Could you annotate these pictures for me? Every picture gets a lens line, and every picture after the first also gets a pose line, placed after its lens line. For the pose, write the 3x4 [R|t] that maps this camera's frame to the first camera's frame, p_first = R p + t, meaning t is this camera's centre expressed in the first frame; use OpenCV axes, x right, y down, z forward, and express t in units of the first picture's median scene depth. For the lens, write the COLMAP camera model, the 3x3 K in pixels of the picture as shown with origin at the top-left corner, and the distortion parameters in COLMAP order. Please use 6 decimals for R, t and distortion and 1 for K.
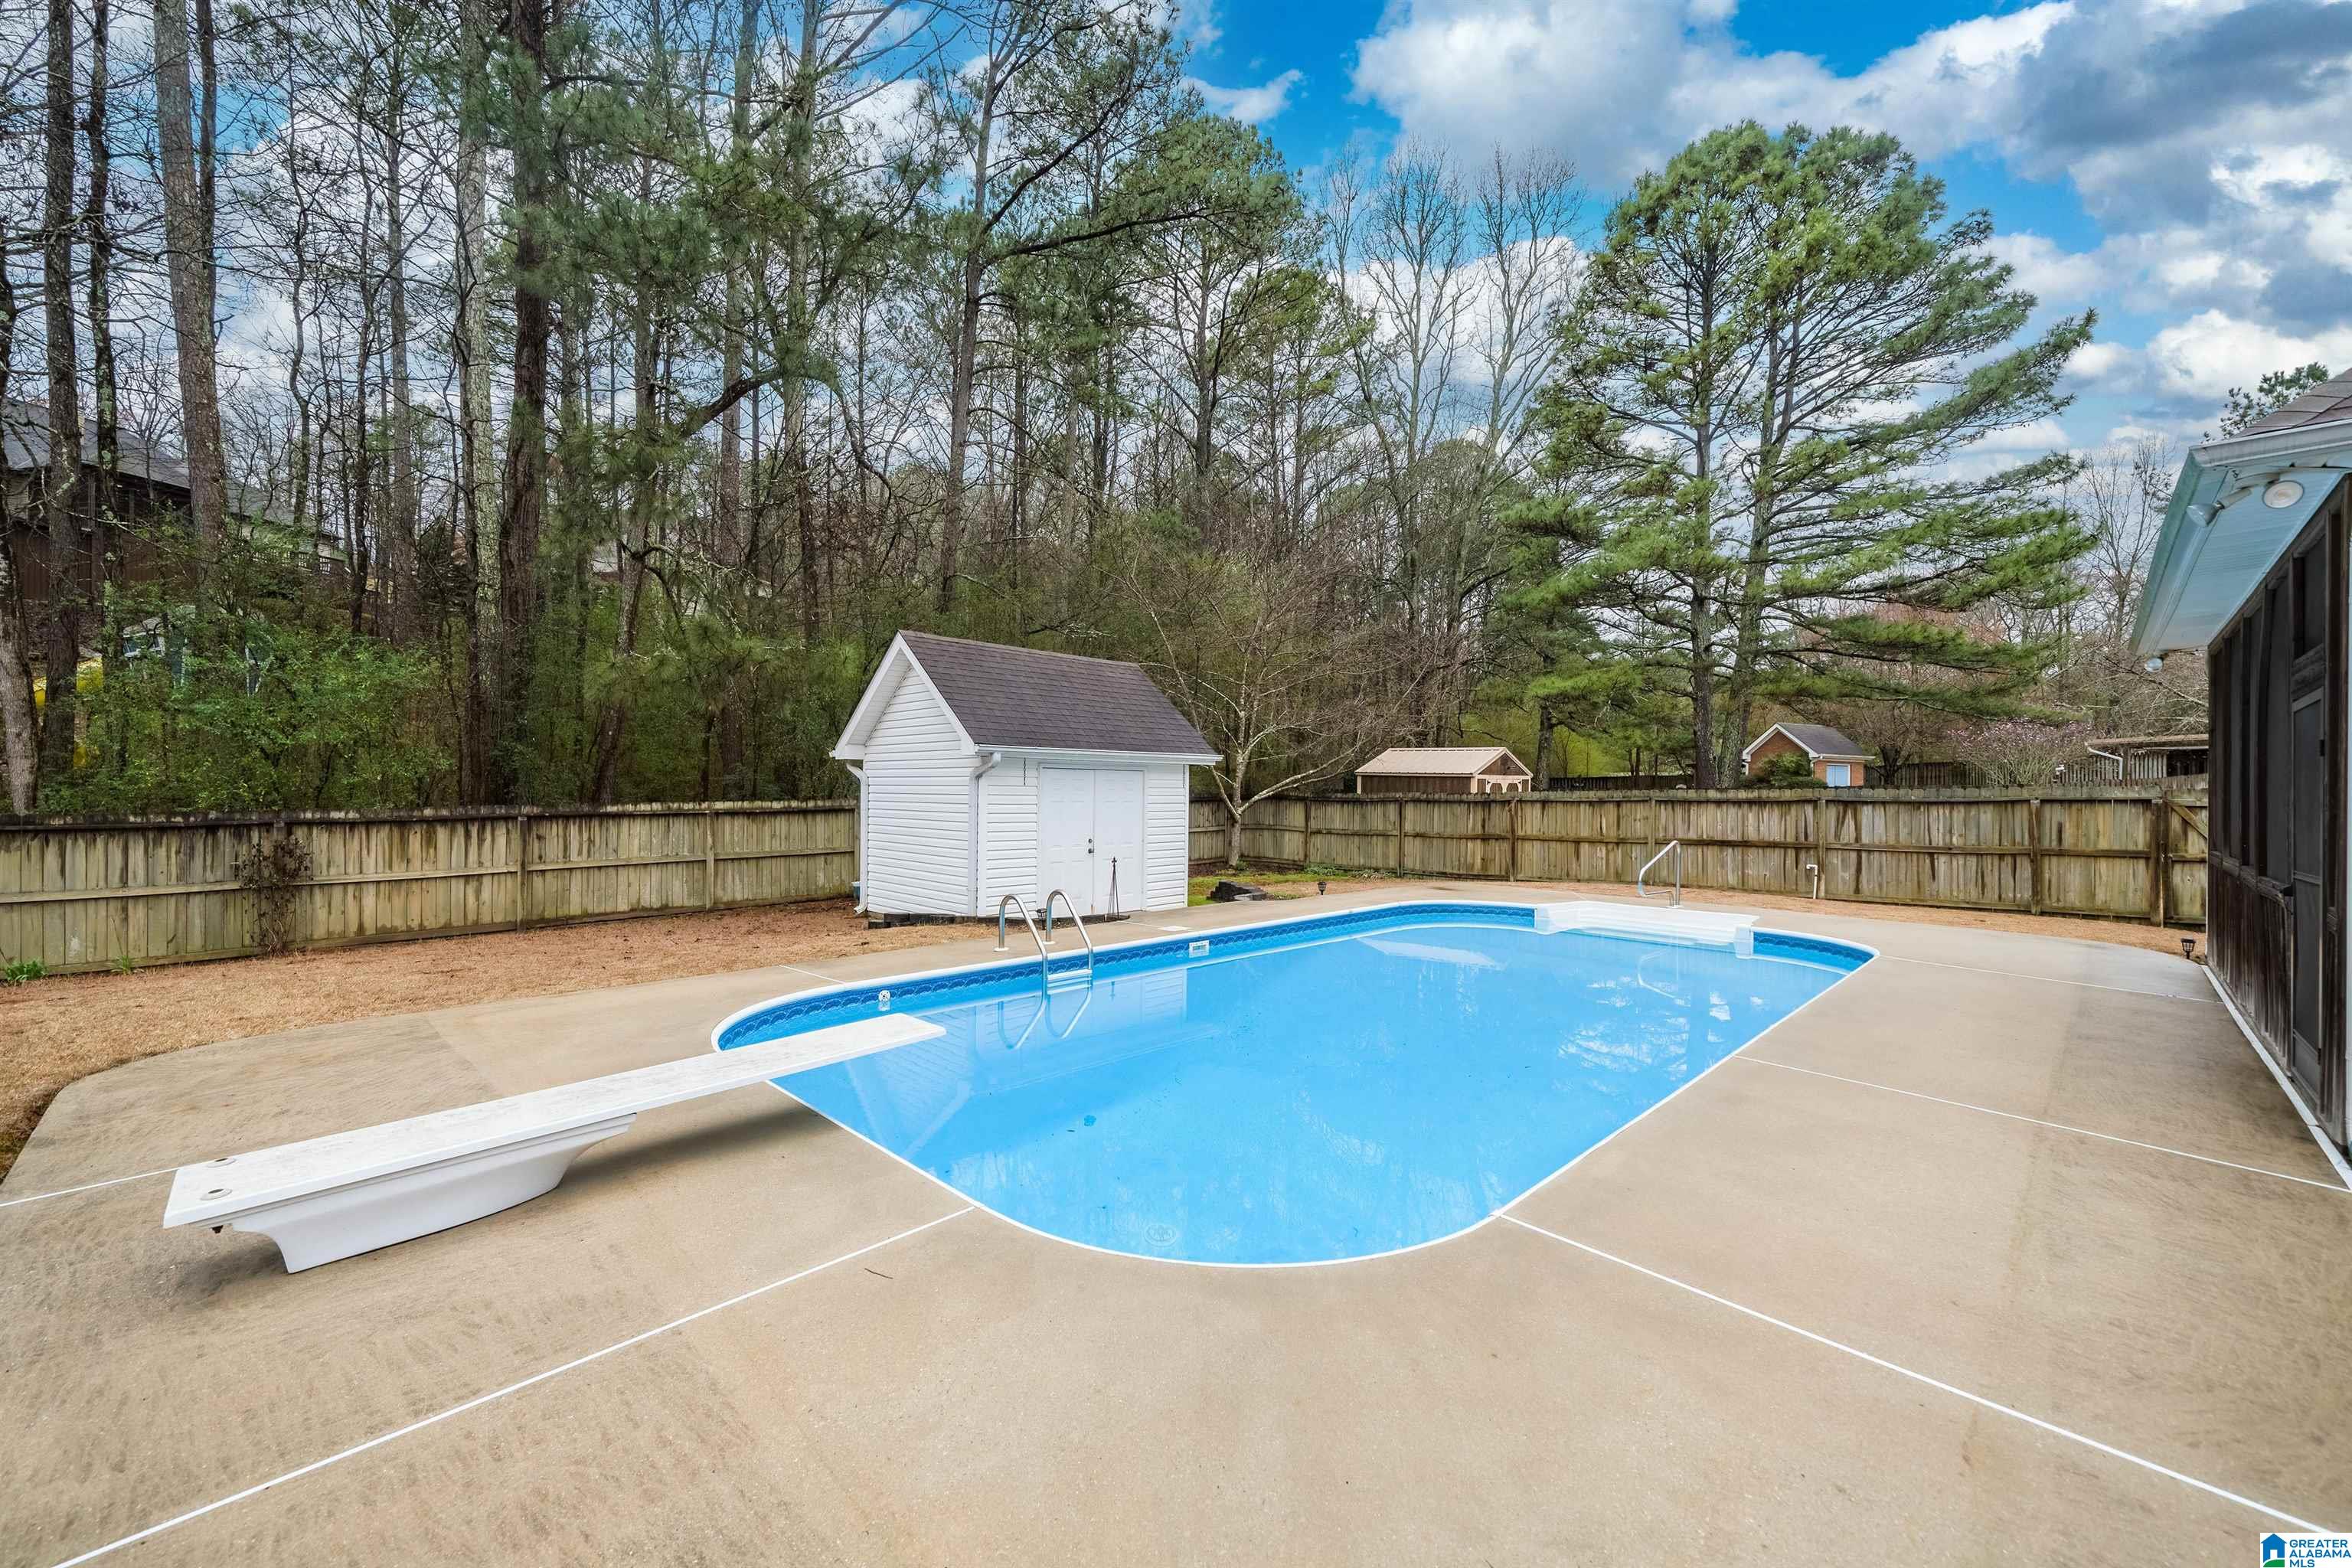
lens RADIAL K [[945.5, 0, 1170.2], [0, 945.5, 783.3], [0, 0, 1]] dist [0.000708, 0.000053]
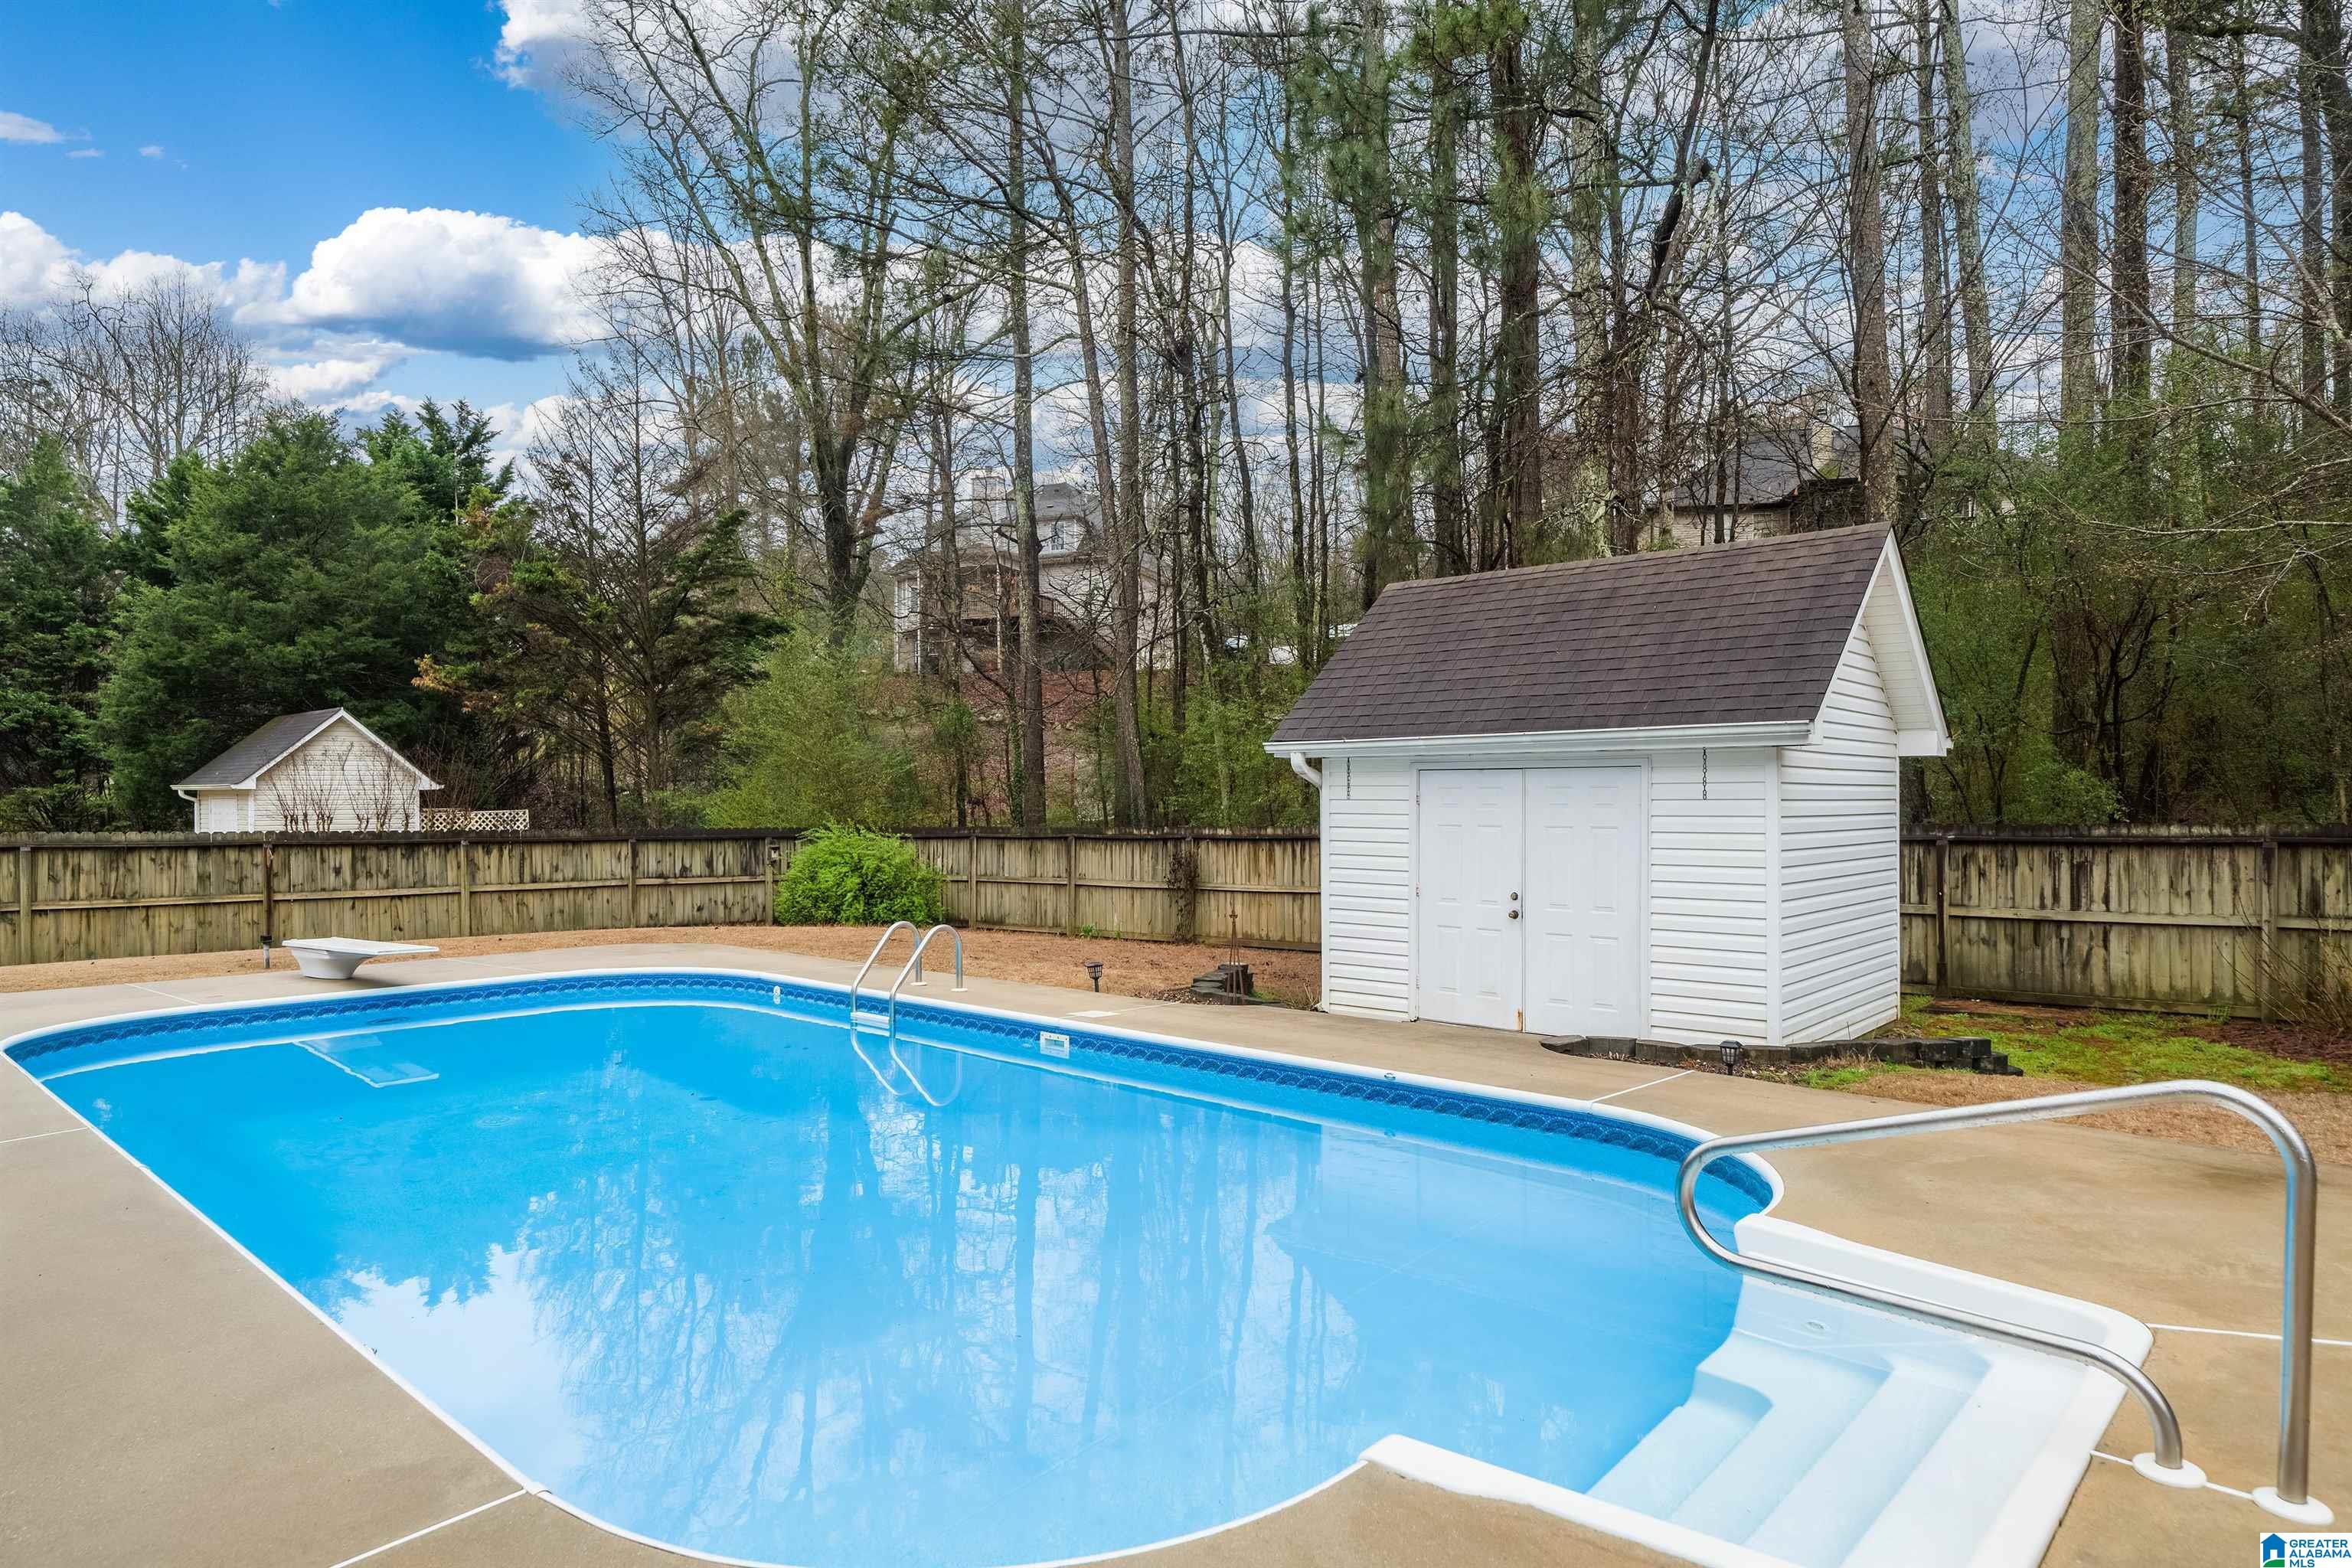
lens RADIAL K [[1339.2, 0, 1169.3], [0, 1339.2, 792.4], [0, 0, 1]] dist [0.003596, 0.004292]
pose [[0.050874, -0.018968, -0.998525, 0.634119], [0.002676, 0.999819, -0.018857, 0.012088], [0.998702, -0.001712, 0.050915, 0.680282]]
